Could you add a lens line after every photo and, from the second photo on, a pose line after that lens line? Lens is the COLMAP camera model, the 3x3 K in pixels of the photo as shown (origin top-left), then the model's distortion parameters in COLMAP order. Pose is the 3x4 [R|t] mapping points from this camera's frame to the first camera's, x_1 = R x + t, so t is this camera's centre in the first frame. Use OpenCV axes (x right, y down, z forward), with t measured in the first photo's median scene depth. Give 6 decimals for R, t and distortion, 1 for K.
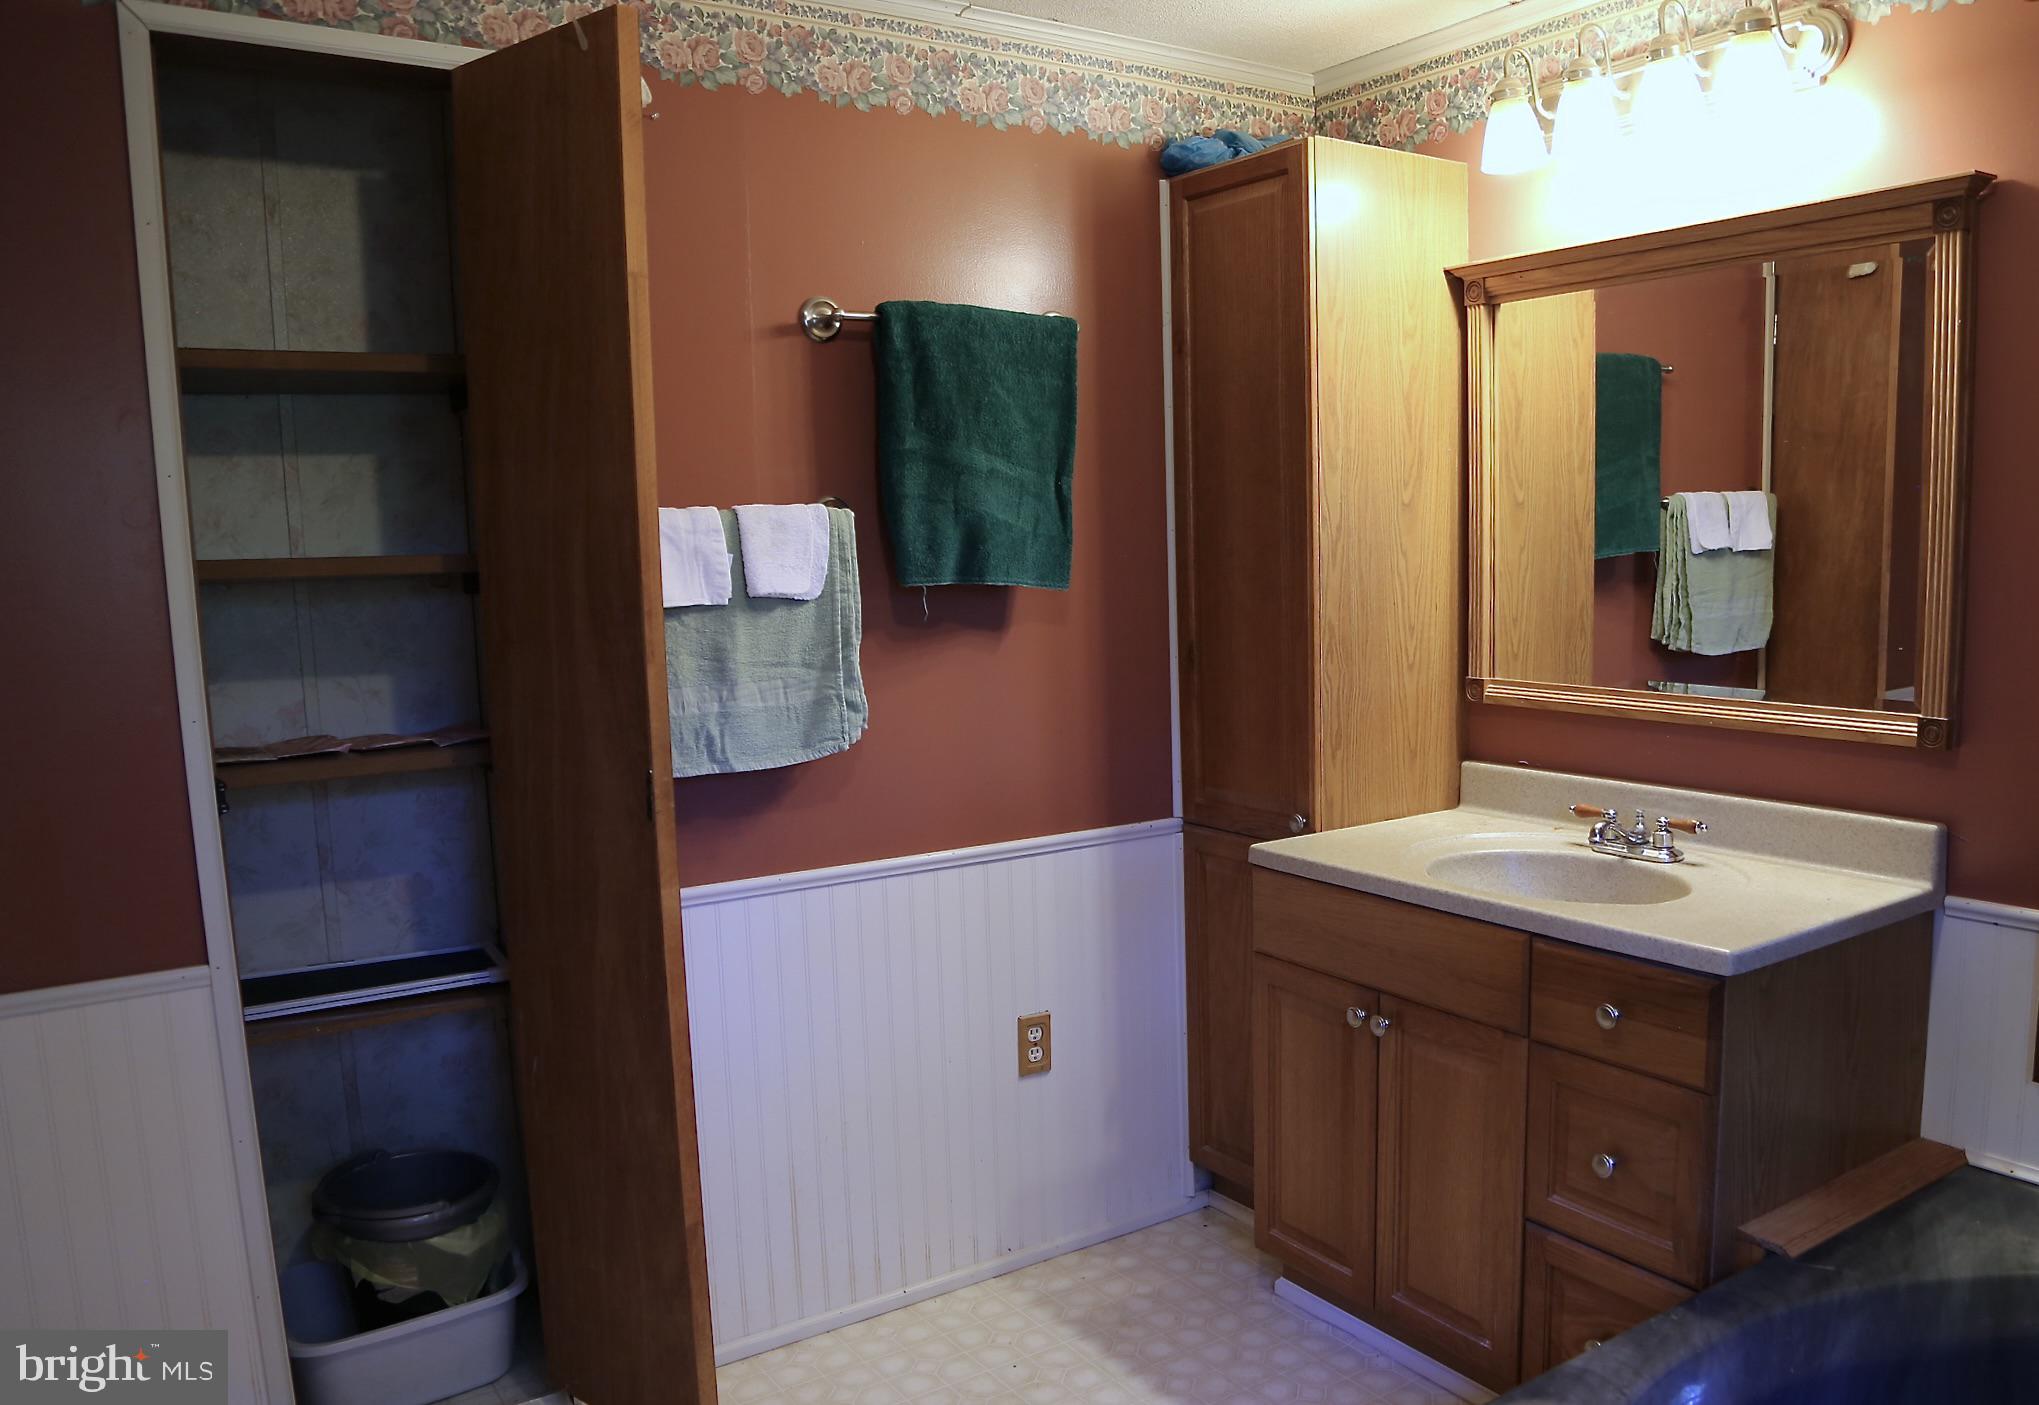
lens RADIAL K [[1508.9, 0, 1019.5], [0, 1508.9, 702.5], [0, 0, 1]] dist [-0.076582, 0.000012]
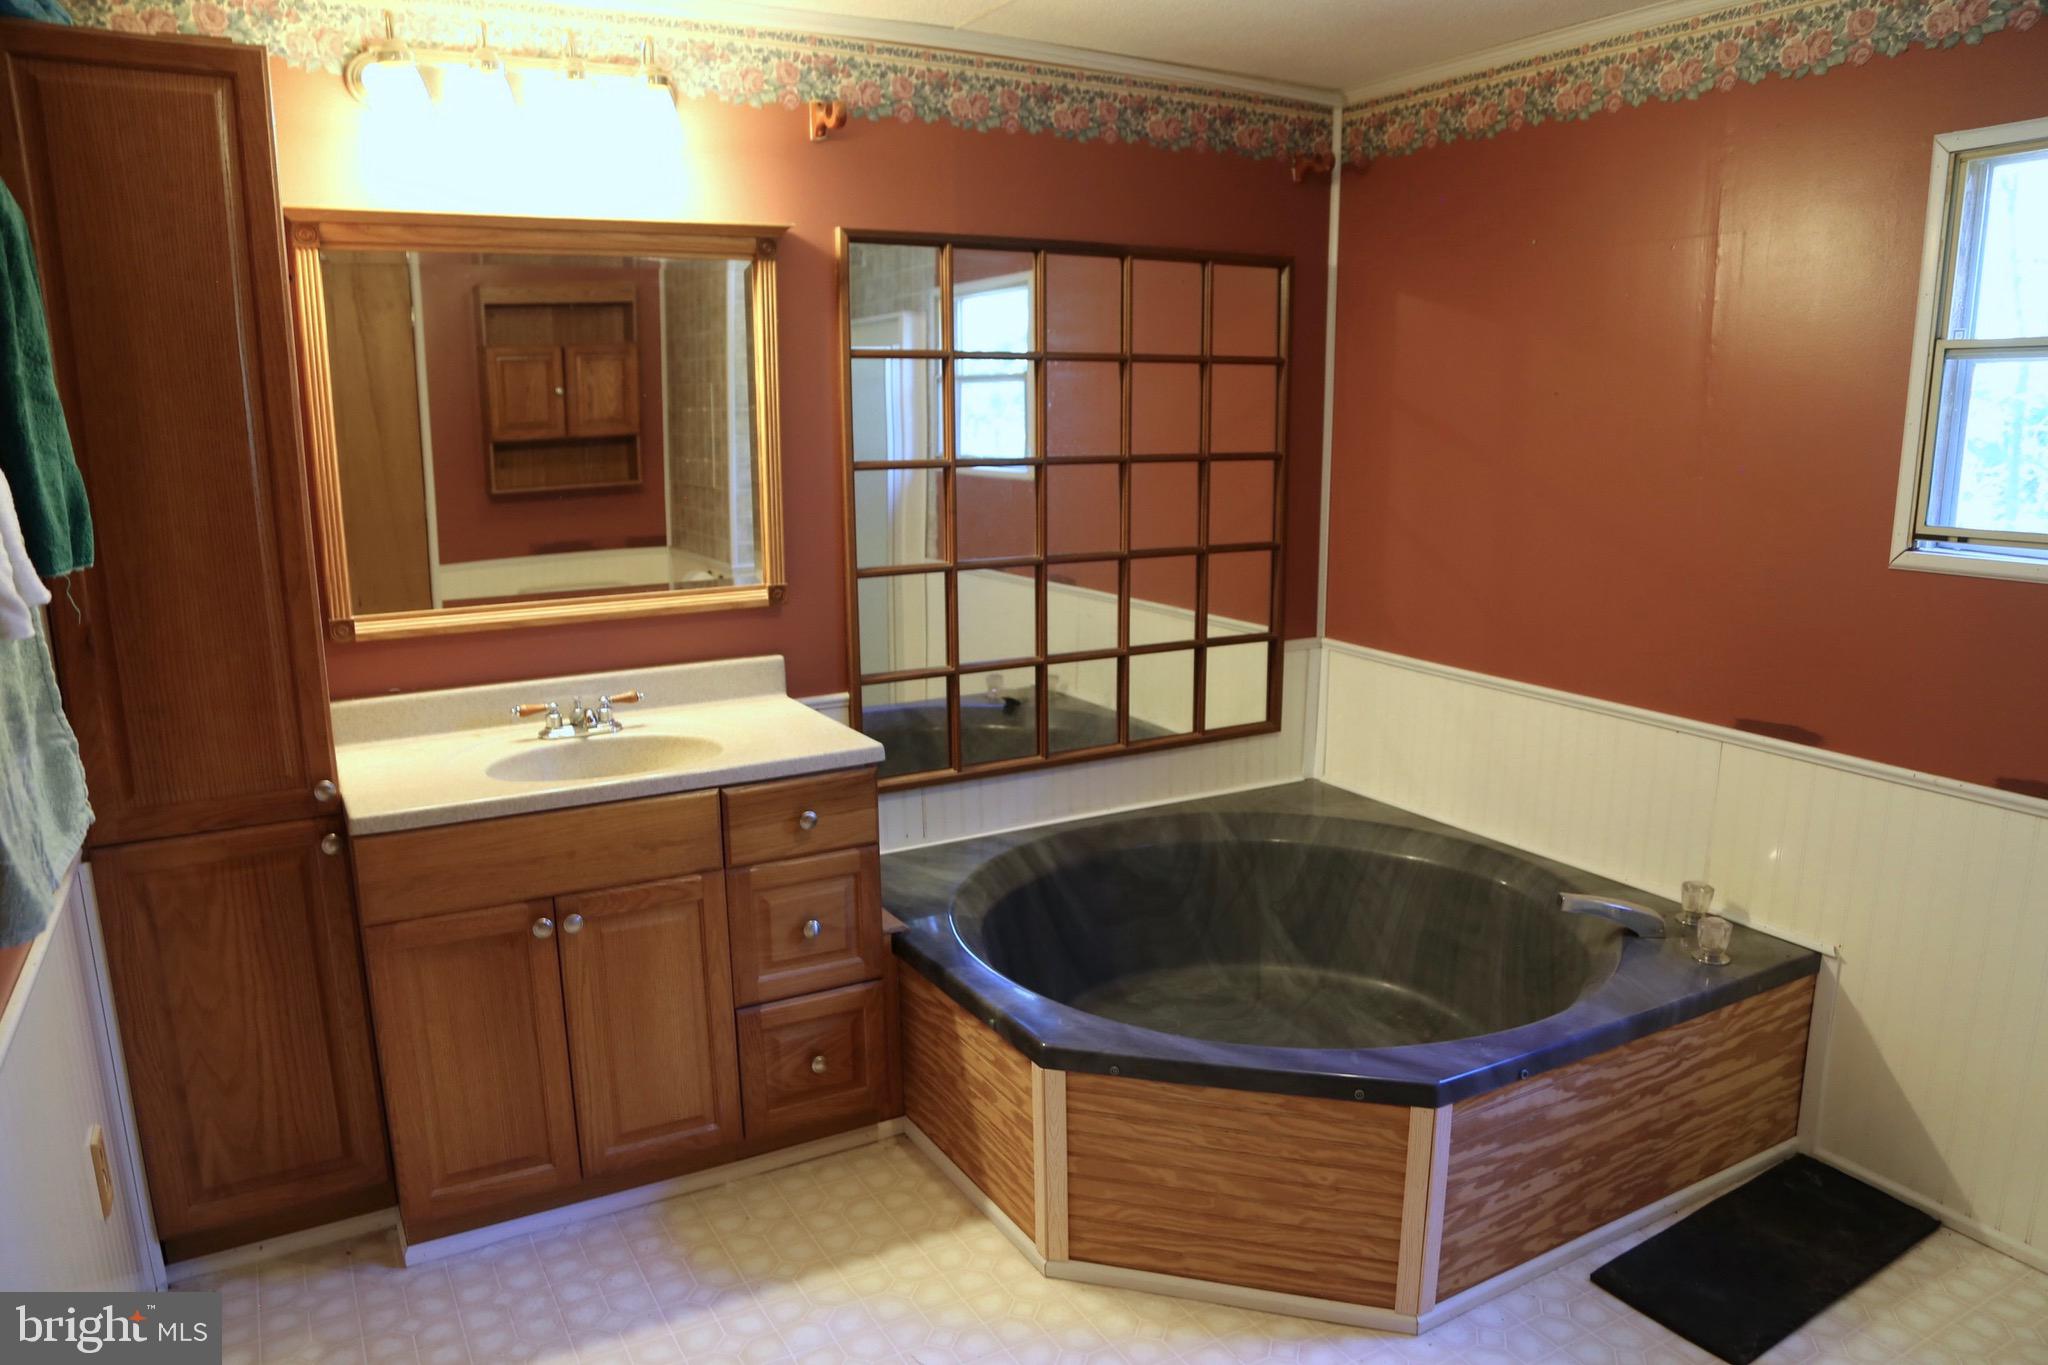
lens RADIAL K [[1362.3, 0, 959.3], [0, 1362.3, 682.5], [0, 0, 1]] dist [-0.115641, 0.049516]
pose [[0.109715, -0.165478, 0.980092, -0.677948], [0.125636, 0.980445, 0.151473, -0.073133], [-0.985991, 0.106515, 0.128359, 0.589218]]
